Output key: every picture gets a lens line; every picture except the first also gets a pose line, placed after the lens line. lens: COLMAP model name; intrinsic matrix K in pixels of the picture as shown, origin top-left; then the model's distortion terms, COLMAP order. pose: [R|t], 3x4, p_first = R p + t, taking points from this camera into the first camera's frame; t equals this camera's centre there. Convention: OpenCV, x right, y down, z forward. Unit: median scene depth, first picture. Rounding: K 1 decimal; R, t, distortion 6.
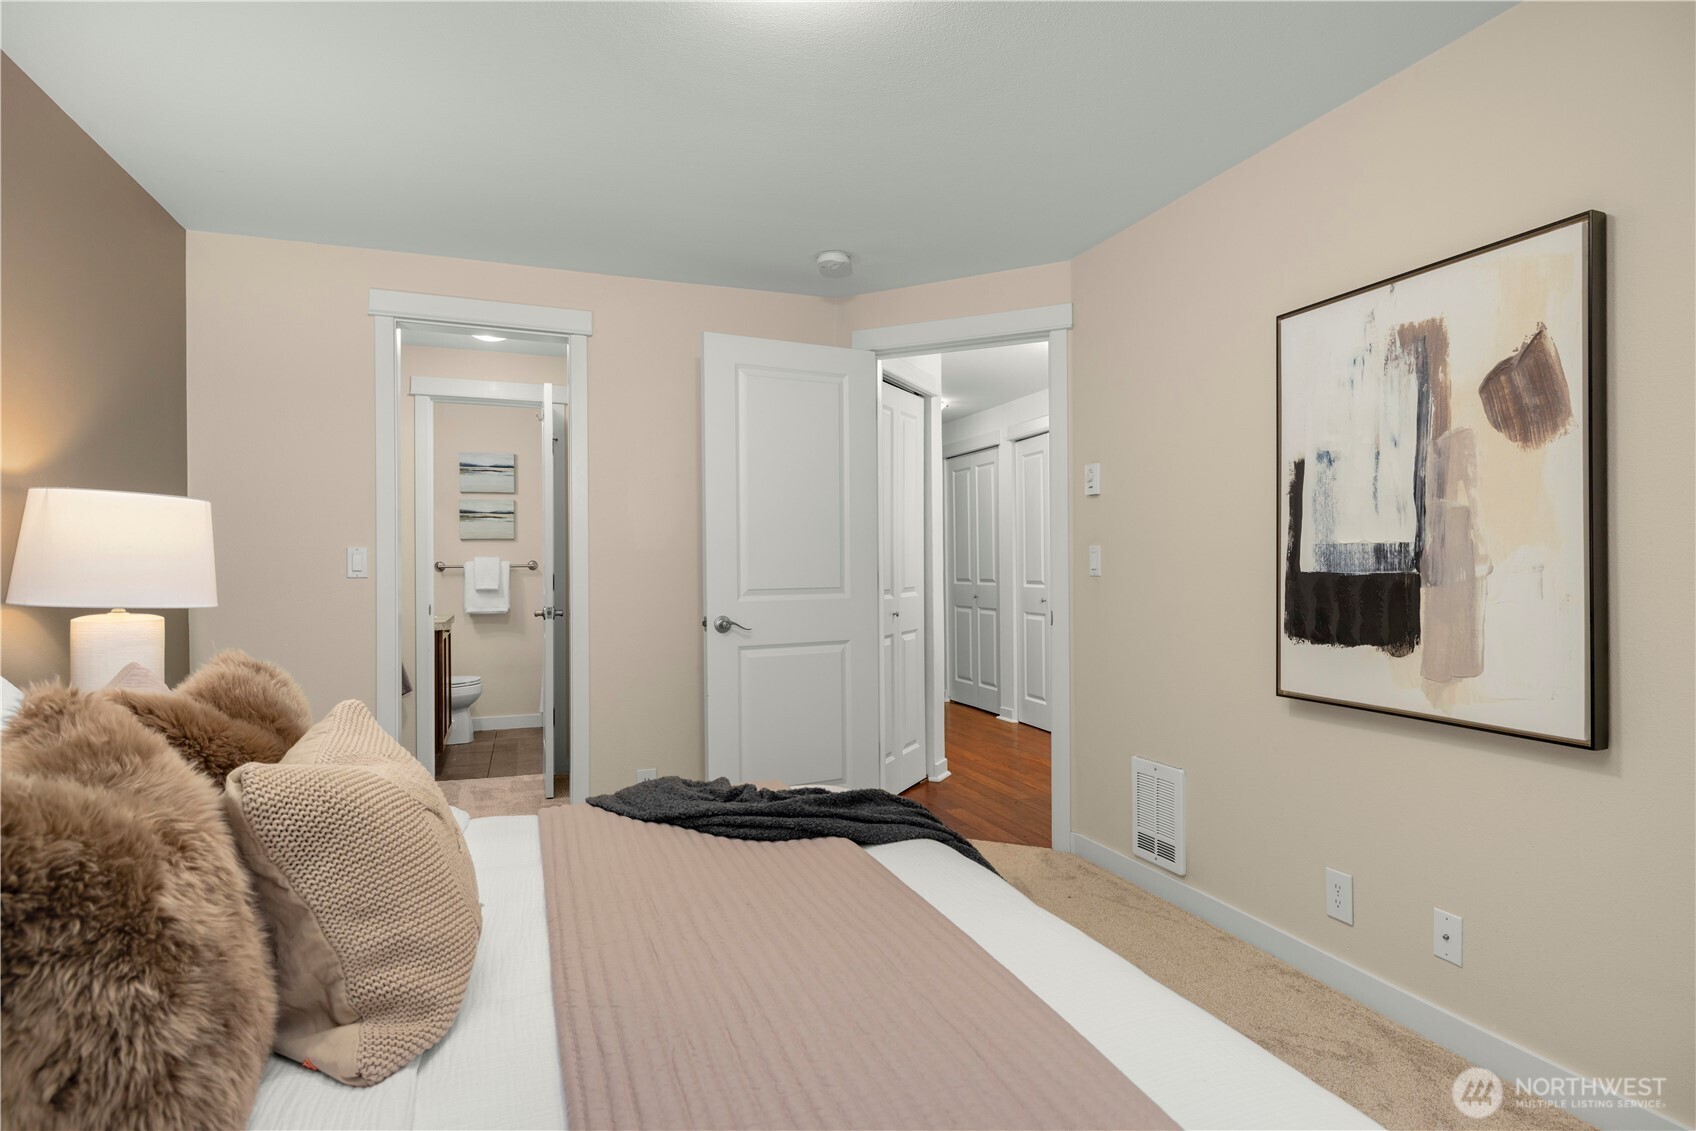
lens RADIAL K [[902.0, 0, 857.0], [0, 902.0, 566.9], [0, 0, 1]] dist [0.007143, -0.001108]
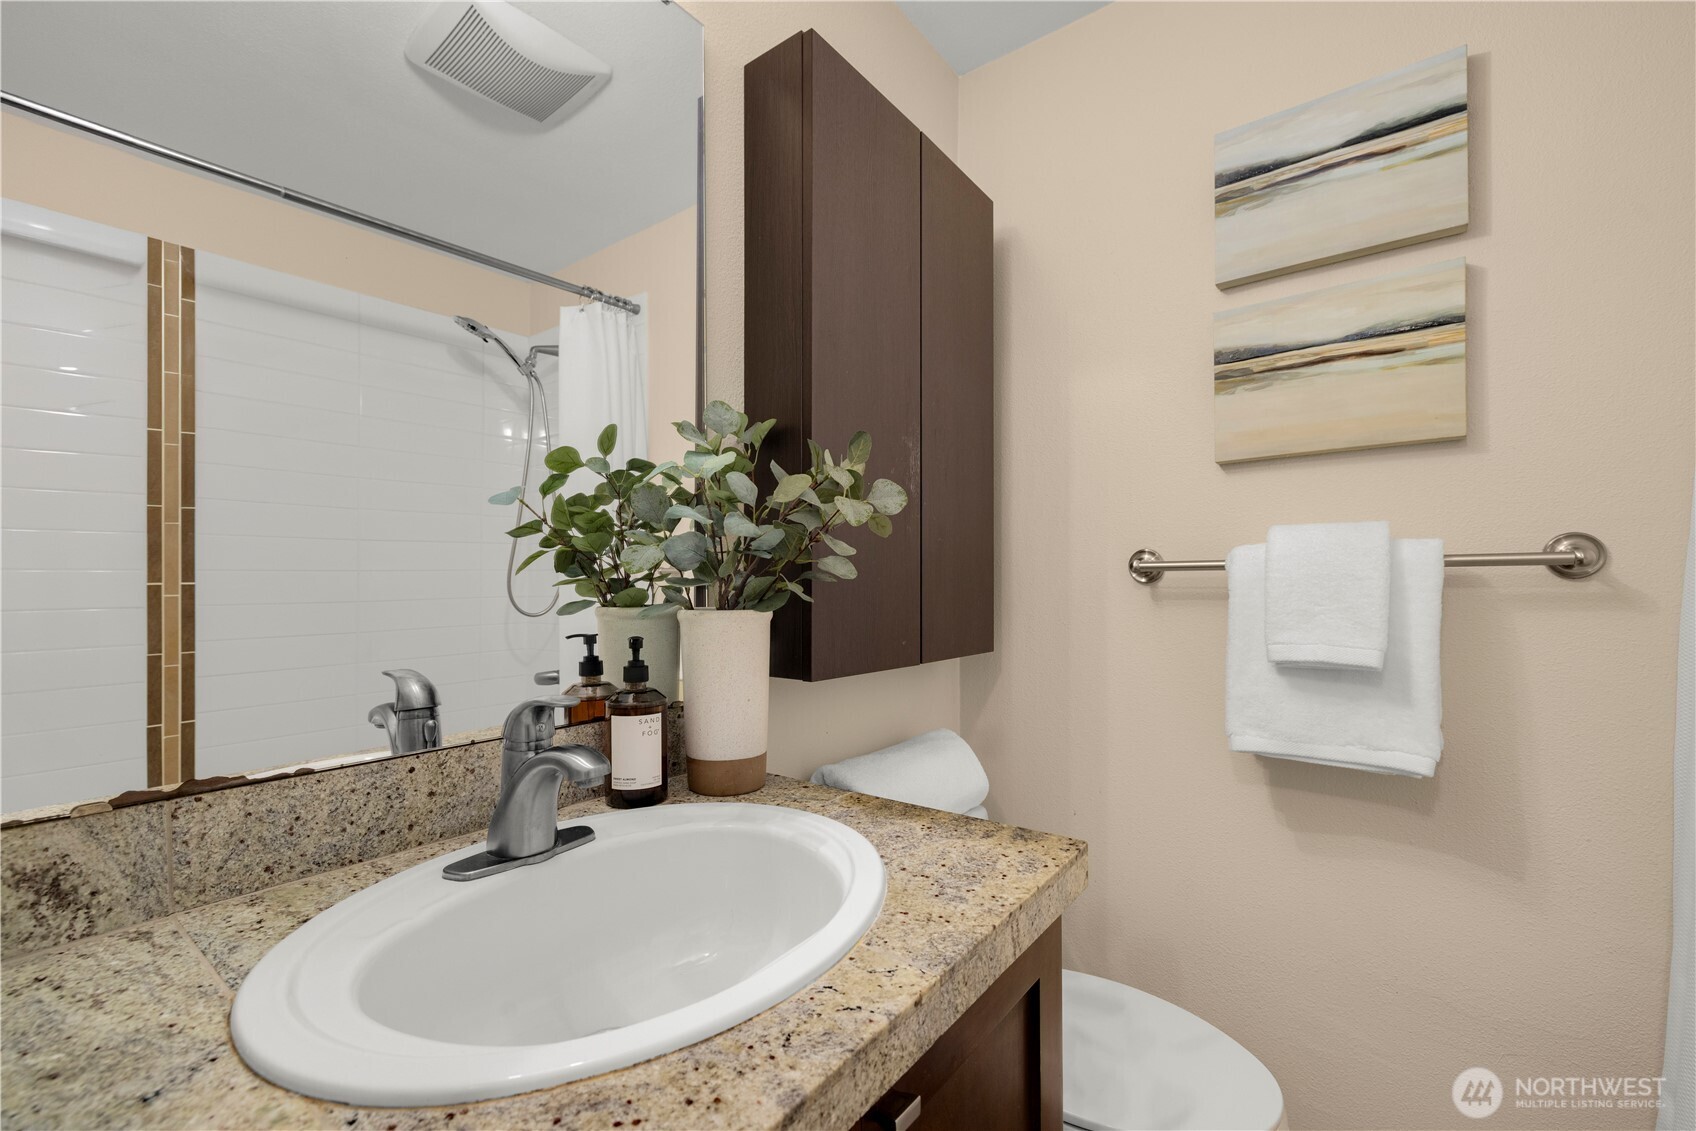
lens RADIAL K [[699.1, 0, 863.5], [0, 699.1, 583.1], [0, 0, 1]] dist [0.000059, -0.000193]
pose [[0.534557, 0.005586, -0.845114, -0.318268], [0.003926, 0.999951, 0.009093, 0.002395], [0.845123, -0.008179, 0.534509, 0.794840]]
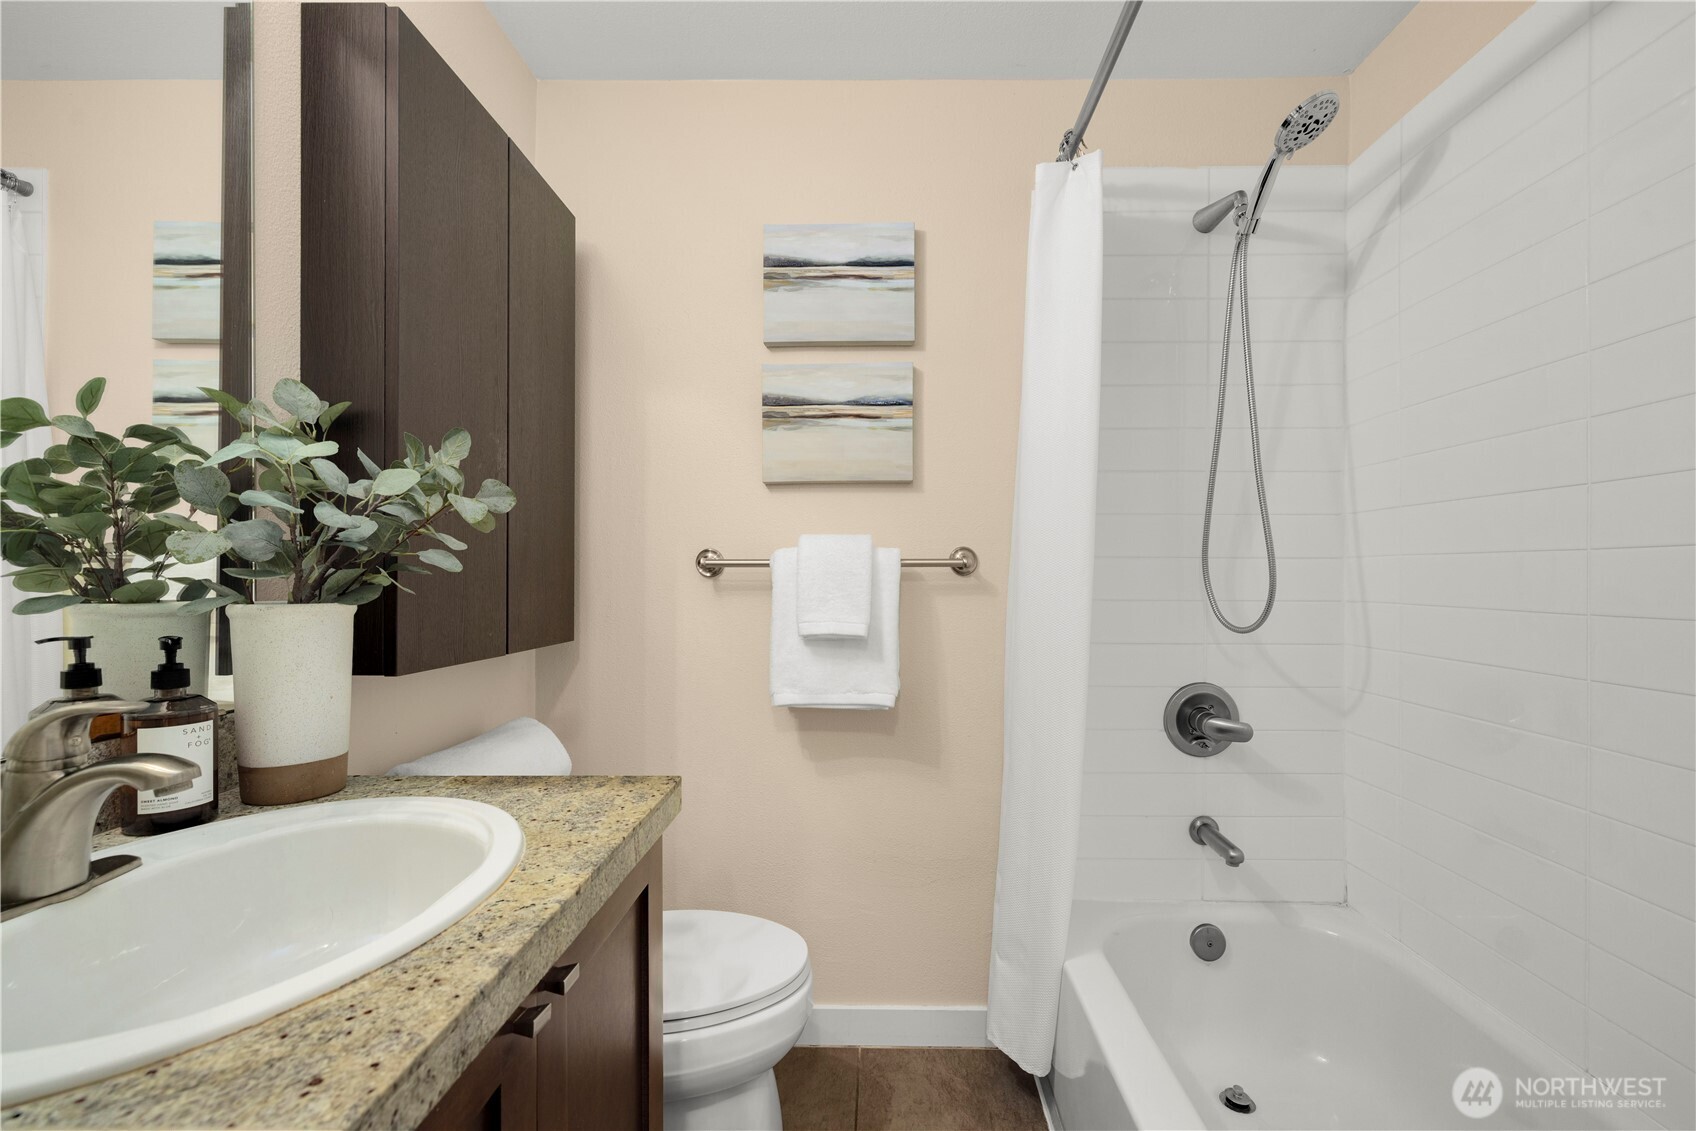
lens RADIAL K [[699.1, 0, 865.0], [0, 699.1, 576.2], [0, 0, 1]] dist [0.000059, -0.000193]
pose [[0.929200, 0.009285, -0.369459, -0.304468], [-0.007020, 0.999947, 0.007477, 0.002058], [0.369509, -0.004354, 0.929217, 0.763530]]
